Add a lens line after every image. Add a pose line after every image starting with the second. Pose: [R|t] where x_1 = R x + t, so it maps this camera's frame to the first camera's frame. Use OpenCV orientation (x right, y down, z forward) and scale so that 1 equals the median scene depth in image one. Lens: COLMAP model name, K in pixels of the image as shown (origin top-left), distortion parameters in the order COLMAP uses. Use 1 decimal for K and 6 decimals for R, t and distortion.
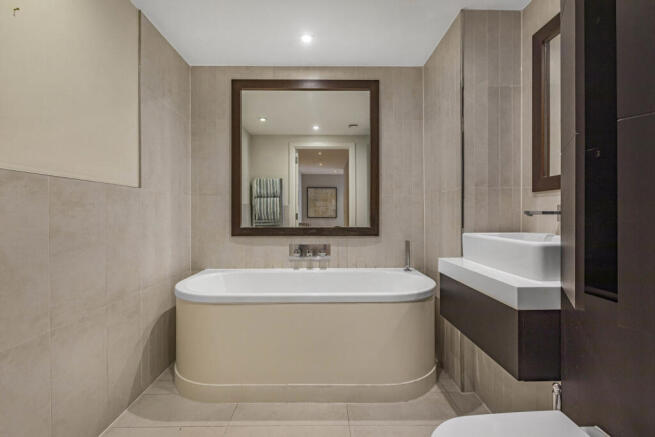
lens RADIAL K [[297.5, 0, 326.7], [0, 297.5, 216.0], [0, 0, 1]] dist [-0.001711, -0.000009]
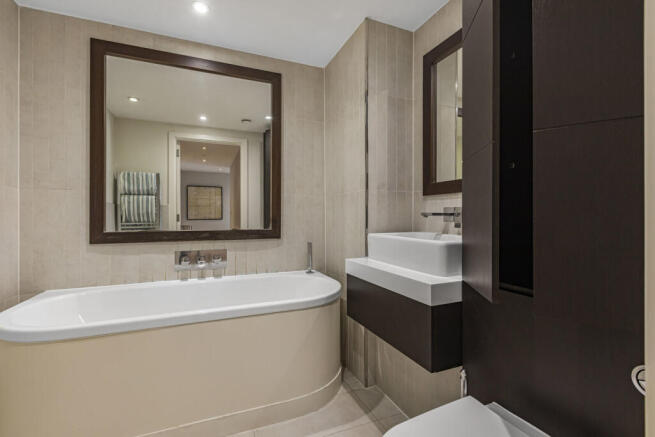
lens RADIAL K [[295.8, 0, 327.3], [0, 295.8, 216.1], [0, 0, 1]] dist [0.000794, 0.000202]
pose [[0.927089, 0.000126, 0.374840, -0.047327], [0.001304, 0.999993, -0.003562, -0.000100], [-0.374838, 0.003791, 0.927082, 0.081922]]
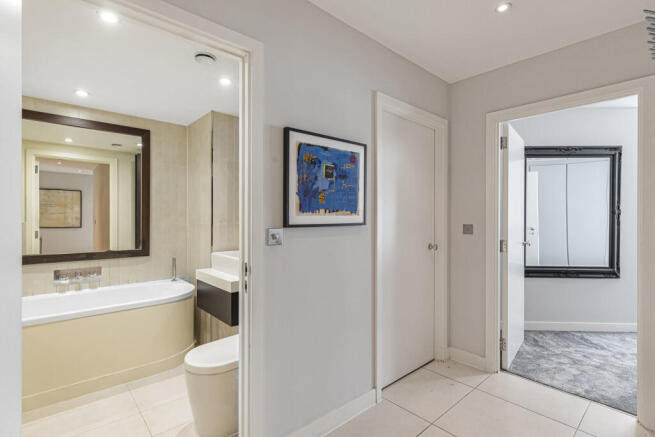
lens RADIAL K [[315.3, 0, 327.5], [0, 315.3, 218.5], [0, 0, 1]] dist [-0.001079, -0.000131]
pose [[0.752902, 0.001121, 0.658132, -0.152935], [-0.000839, 0.999999, -0.000744, -0.102605], [-0.658132, 0.000008, 0.752902, -0.558907]]
